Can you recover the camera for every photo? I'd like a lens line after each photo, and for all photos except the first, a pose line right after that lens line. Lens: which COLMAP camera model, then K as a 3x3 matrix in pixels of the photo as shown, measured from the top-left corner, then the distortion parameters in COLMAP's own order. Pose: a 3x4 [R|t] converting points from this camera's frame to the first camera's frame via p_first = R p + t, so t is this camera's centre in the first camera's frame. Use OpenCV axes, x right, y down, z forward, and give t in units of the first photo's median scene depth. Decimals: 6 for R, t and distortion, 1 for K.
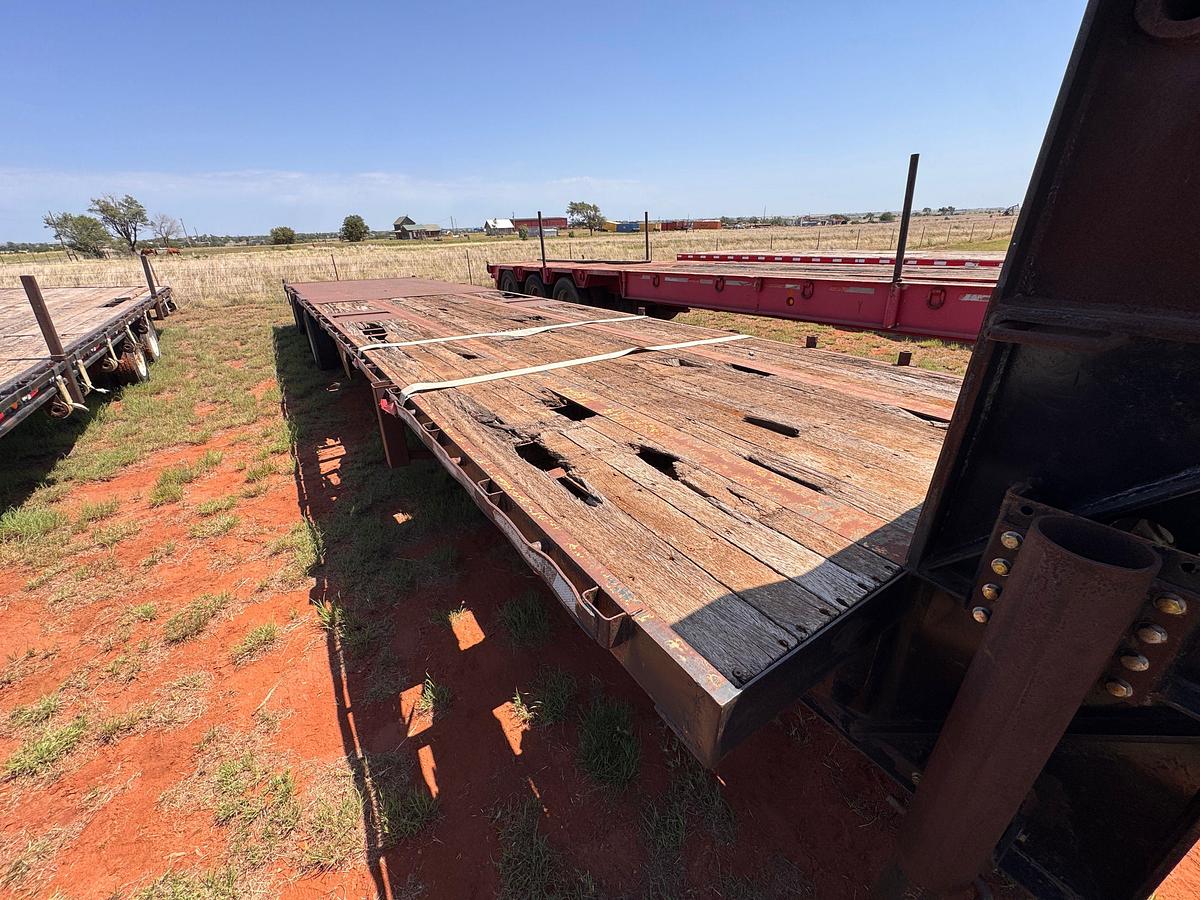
lens RADIAL K [[476.5, 0, 602.1], [0, 476.5, 449.5], [0, 0, 1]] dist [-0.001886, 0.000603]
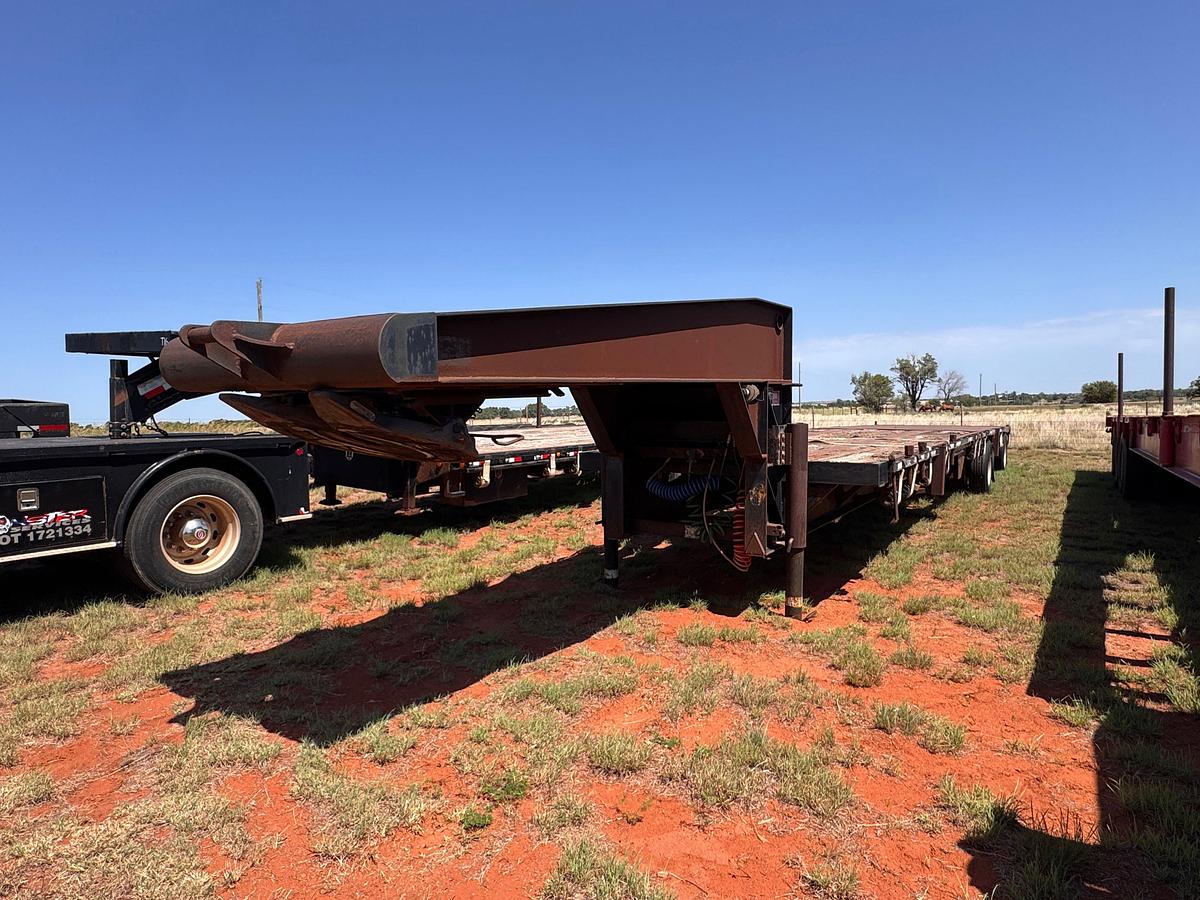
lens RADIAL K [[712.8, 0, 588.5], [0, 712.8, 443.5], [0, 0, 1]] dist [-0.003287, 0.000158]
pose [[0.376242, 0.060883, -0.924519, 2.065710], [-0.375129, 0.922404, -0.091919, 0.323373], [0.847183, 0.381398, 0.369886, -0.565330]]
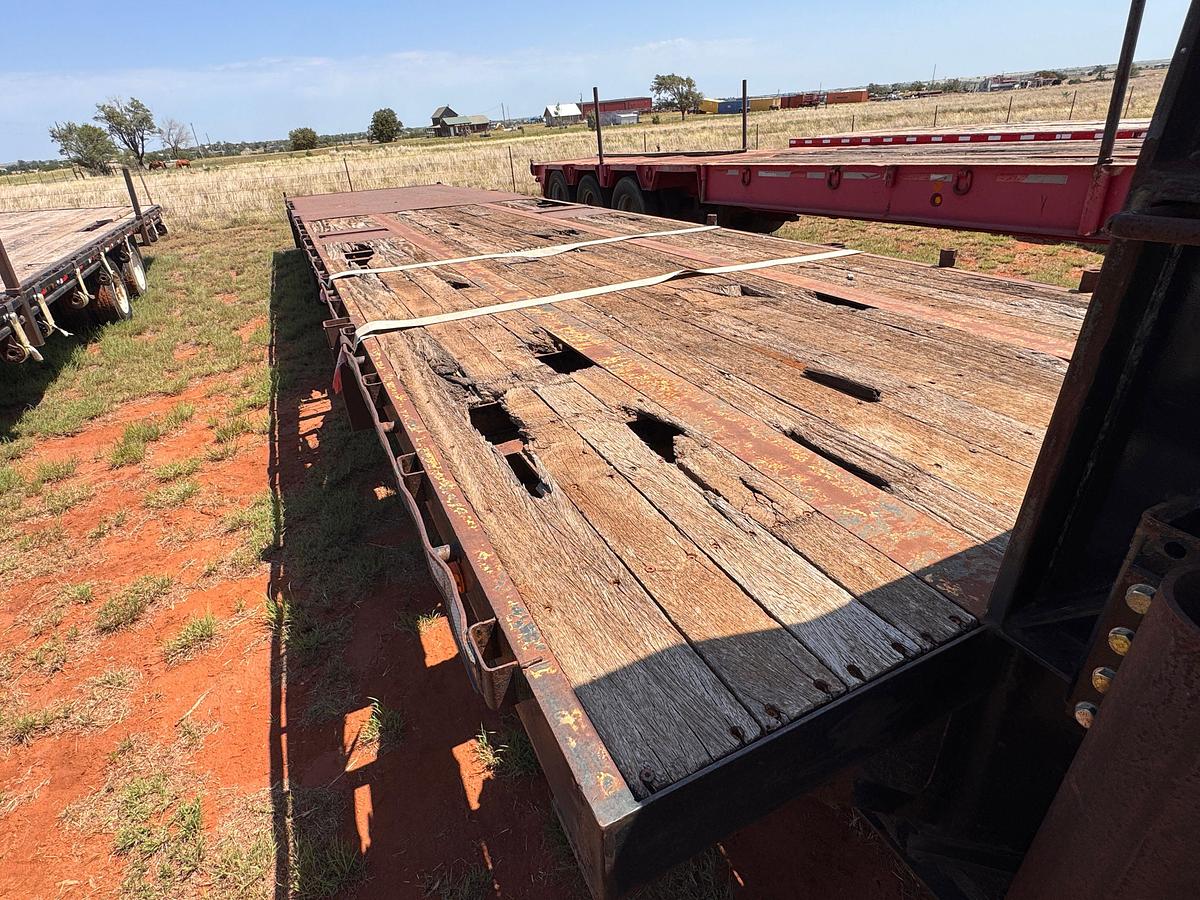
lens RADIAL K [[612.1, 0, 600.0], [0, 612.1, 450.0], [0, 0, 1]] dist [-0.001150, 0.000410]
pose [[0.989108, 0.028634, -0.144380, 0.095603], [-0.018499, 0.997301, 0.071057, -0.007934], [0.146025, -0.067612, 0.986968, 0.059170]]
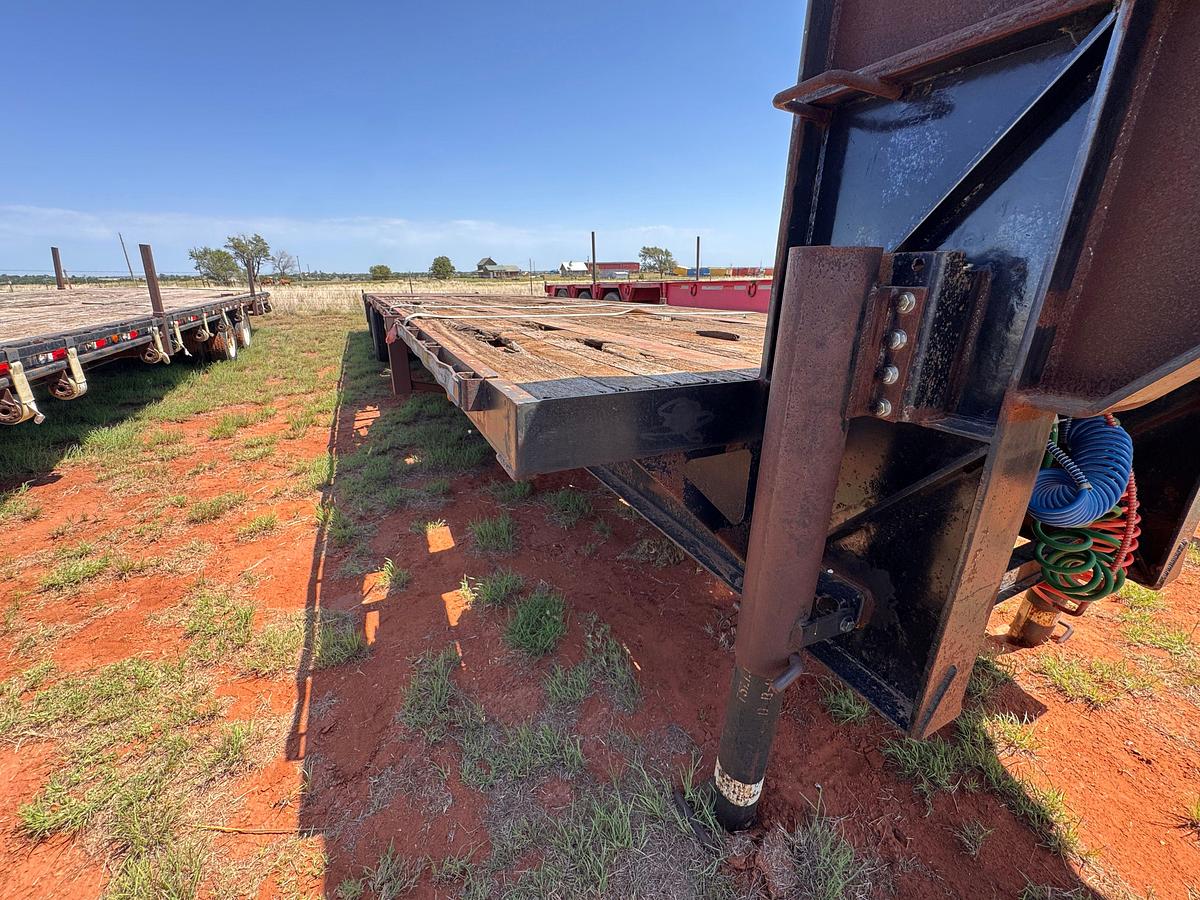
lens RADIAL K [[479.3, 0, 600.0], [0, 479.3, 450.0], [0, 0, 1]] dist [0.003718, -0.000390]
pose [[0.989535, 0.068394, -0.127051, 0.163166], [-0.078441, 0.994030, -0.075834, 0.194327], [0.121106, 0.085007, 0.988993, -0.033349]]
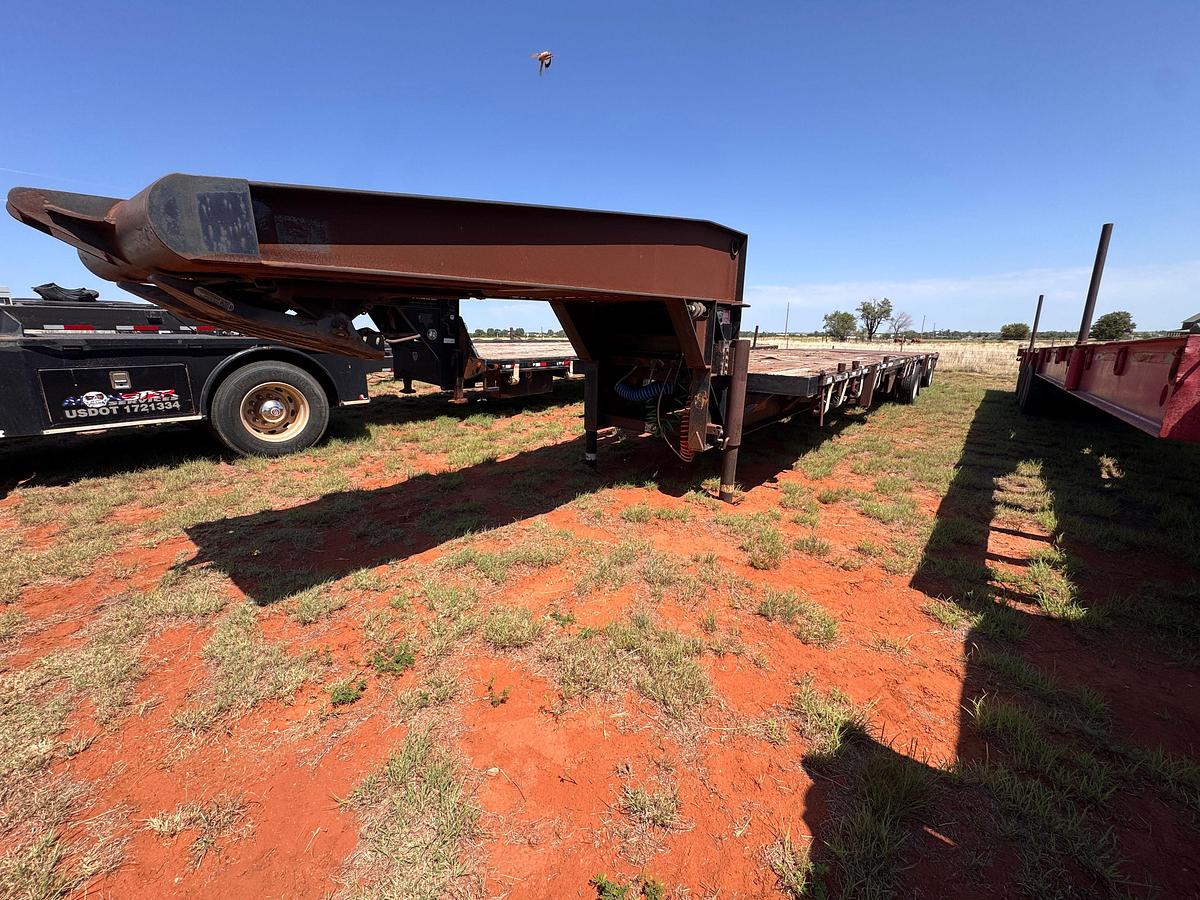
lens RADIAL K [[486.0, 0, 596.9], [0, 486.0, 444.8], [0, 0, 1]] dist [-0.001875, -0.000266]
pose [[0.304422, 0.241624, -0.921382, 1.874502], [-0.413030, 0.905112, 0.100894, 0.232949], [0.858332, 0.349844, 0.375334, -0.292975]]
